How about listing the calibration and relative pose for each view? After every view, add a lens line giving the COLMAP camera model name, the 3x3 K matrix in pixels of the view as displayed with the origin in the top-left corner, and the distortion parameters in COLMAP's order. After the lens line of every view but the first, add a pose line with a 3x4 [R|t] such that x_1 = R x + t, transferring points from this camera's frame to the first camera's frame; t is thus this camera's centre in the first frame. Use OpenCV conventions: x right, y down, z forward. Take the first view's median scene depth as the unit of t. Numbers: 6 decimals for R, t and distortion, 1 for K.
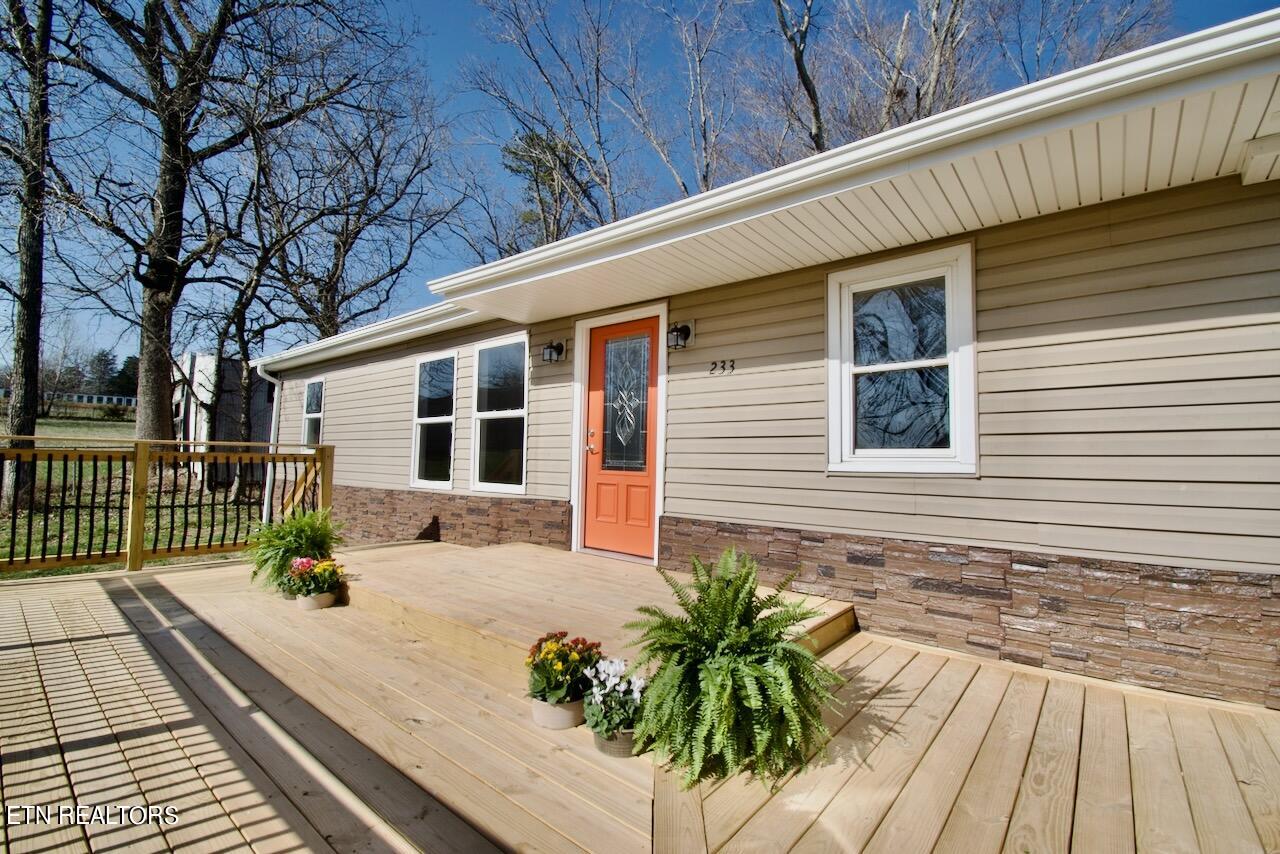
lens RADIAL K [[566.5, 0, 640.0], [0, 566.5, 427.0], [0, 0, 1]] dist [0.009952, -0.000073]
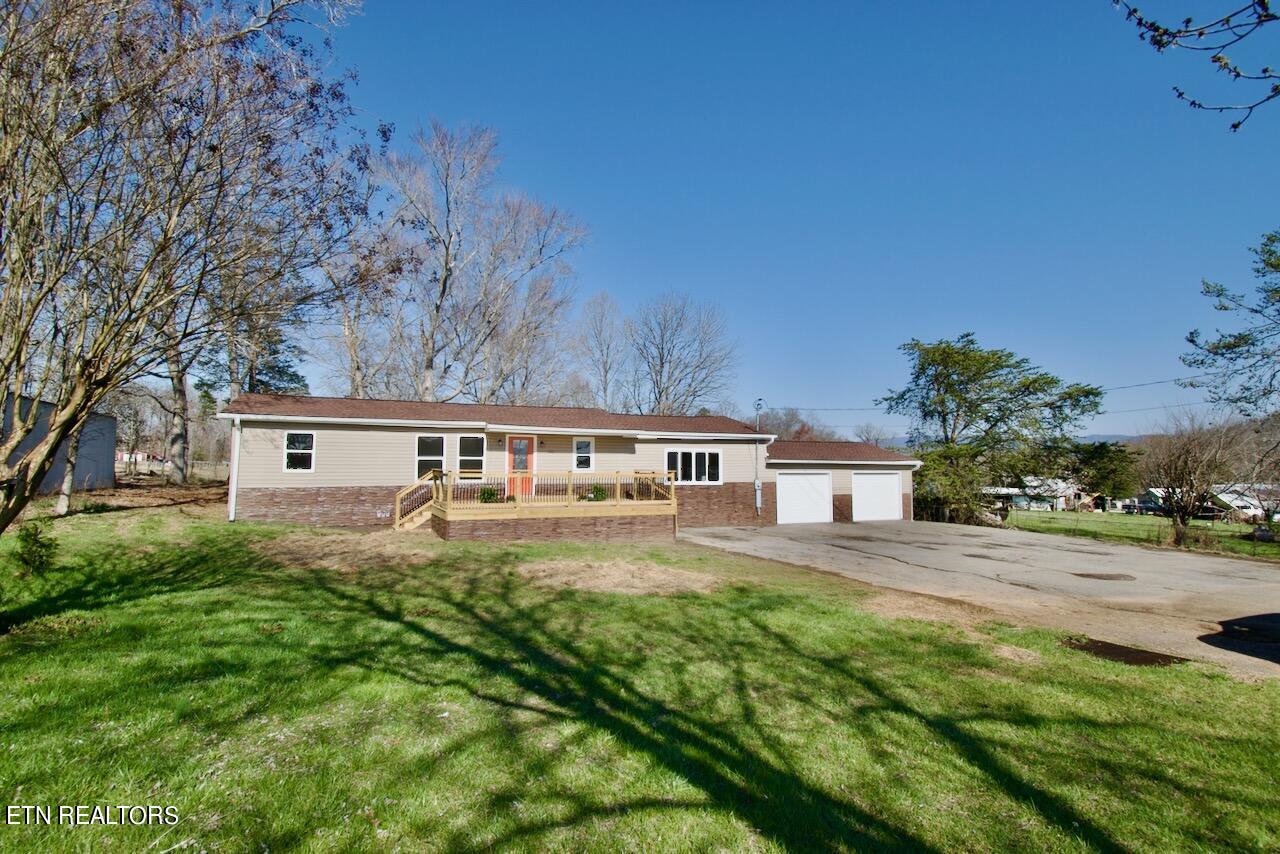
lens RADIAL K [[612.3, 0, 640.0], [0, 612.3, 427.0], [0, 0, 1]] dist [-0.000278, -0.000100]
pose [[0.452161, 0.043051, 0.890897, -3.146527], [-0.044326, 0.998685, -0.025763, -0.164623], [-0.890834, -0.027841, 0.453475, -1.525902]]
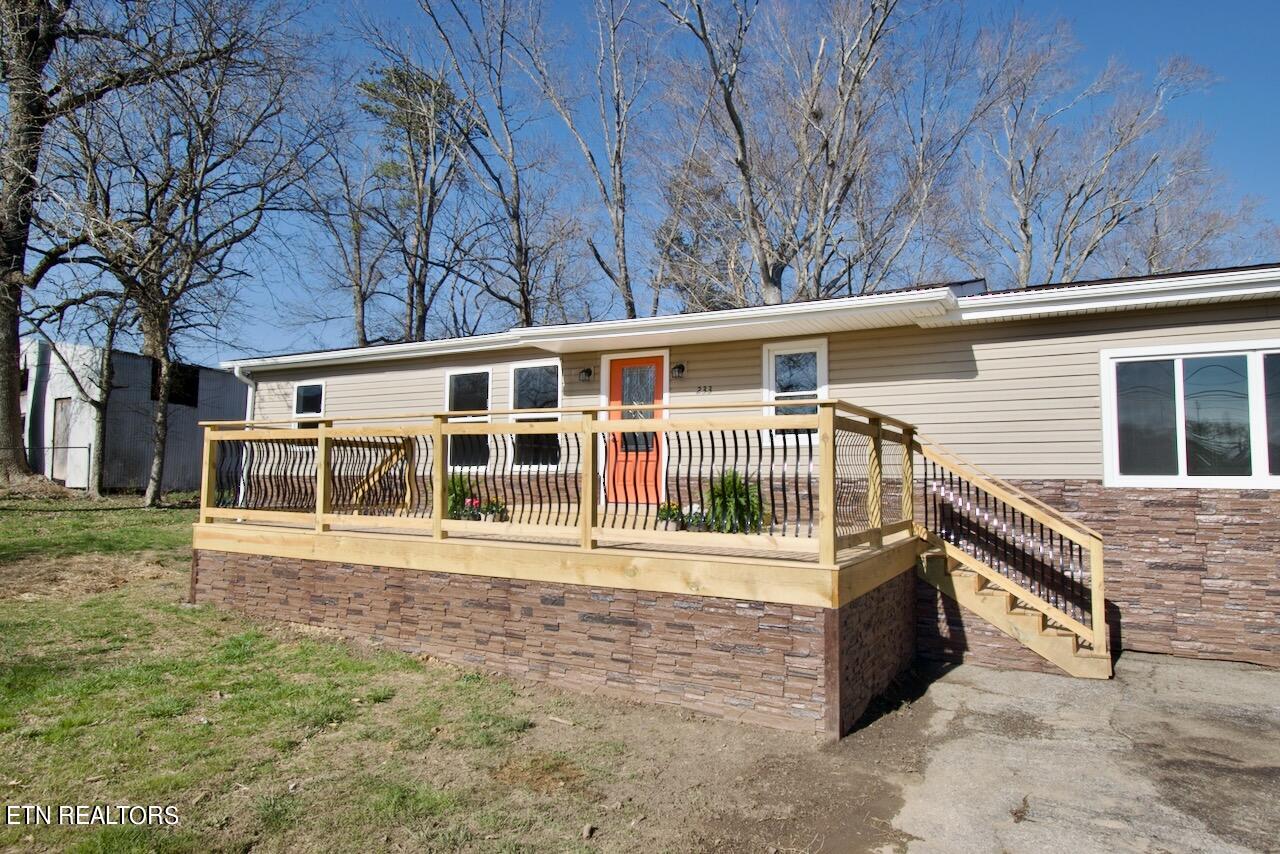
lens RADIAL K [[769.7, 0, 643.7], [0, 769.7, 424.3], [0, 0, 1]] dist [0.004979, 0.000771]
pose [[0.981517, 0.005266, 0.191302, -0.379912], [-0.002807, 0.999910, -0.013123, 0.024951], [-0.191354, 0.012343, 0.981444, -0.999541]]
